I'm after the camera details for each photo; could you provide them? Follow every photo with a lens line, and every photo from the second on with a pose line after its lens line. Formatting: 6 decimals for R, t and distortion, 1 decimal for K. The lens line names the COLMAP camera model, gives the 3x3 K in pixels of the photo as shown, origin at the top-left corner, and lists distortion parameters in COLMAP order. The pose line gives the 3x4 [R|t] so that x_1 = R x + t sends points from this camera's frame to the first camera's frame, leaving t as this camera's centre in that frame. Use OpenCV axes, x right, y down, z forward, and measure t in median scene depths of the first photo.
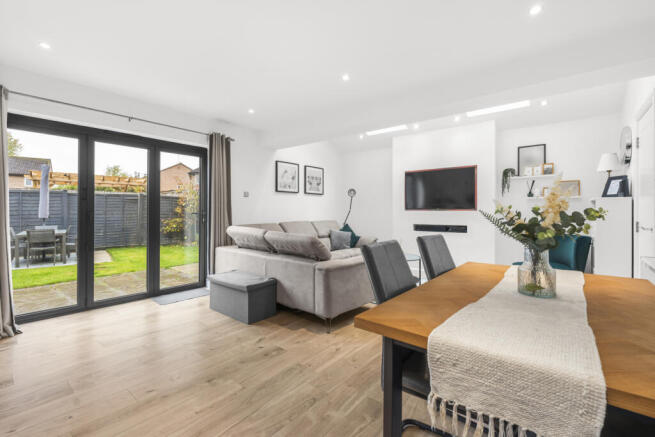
lens RADIAL K [[290.7, 0, 324.2], [0, 290.7, 212.5], [0, 0, 1]] dist [-0.006326, 0.000170]
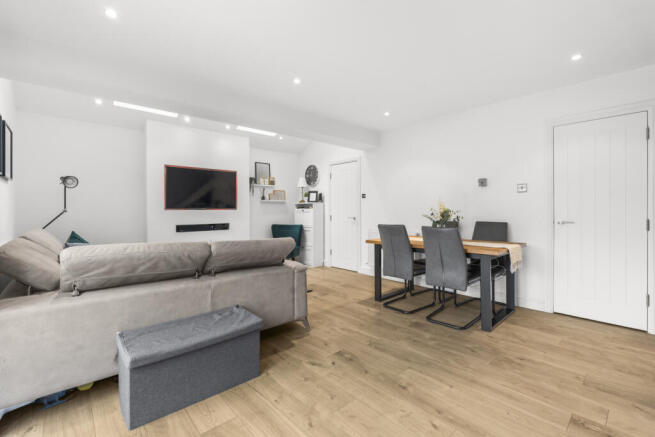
lens RADIAL K [[290.7, 0, 324.2], [0, 290.7, 212.5], [0, 0, 1]] dist [-0.006326, 0.000170]
pose [[0.144001, -0.012410, 0.989500, -0.878947], [0.007660, 0.999905, 0.011426, -0.010079], [-0.989548, 0.005934, 0.144082, 0.711787]]
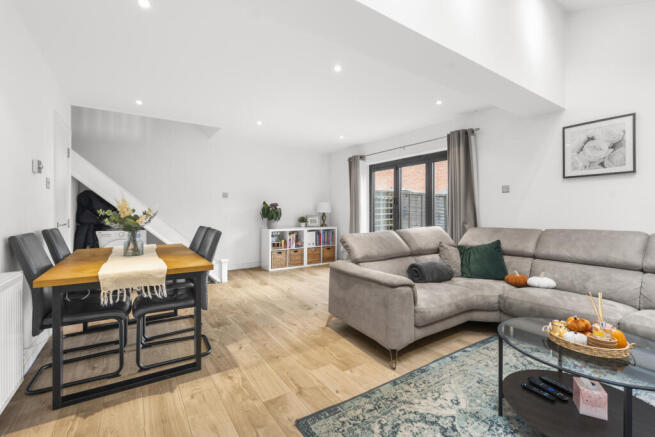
lens RADIAL K [[290.7, 0, 324.2], [0, 290.7, 212.5], [0, 0, 1]] dist [-0.006326, 0.000170]
pose [[-0.288332, -0.003782, -0.957523, 0.924292], [-0.002619, 0.999992, -0.003161, 0.005128], [0.957527, 0.001597, -0.288340, 1.155513]]
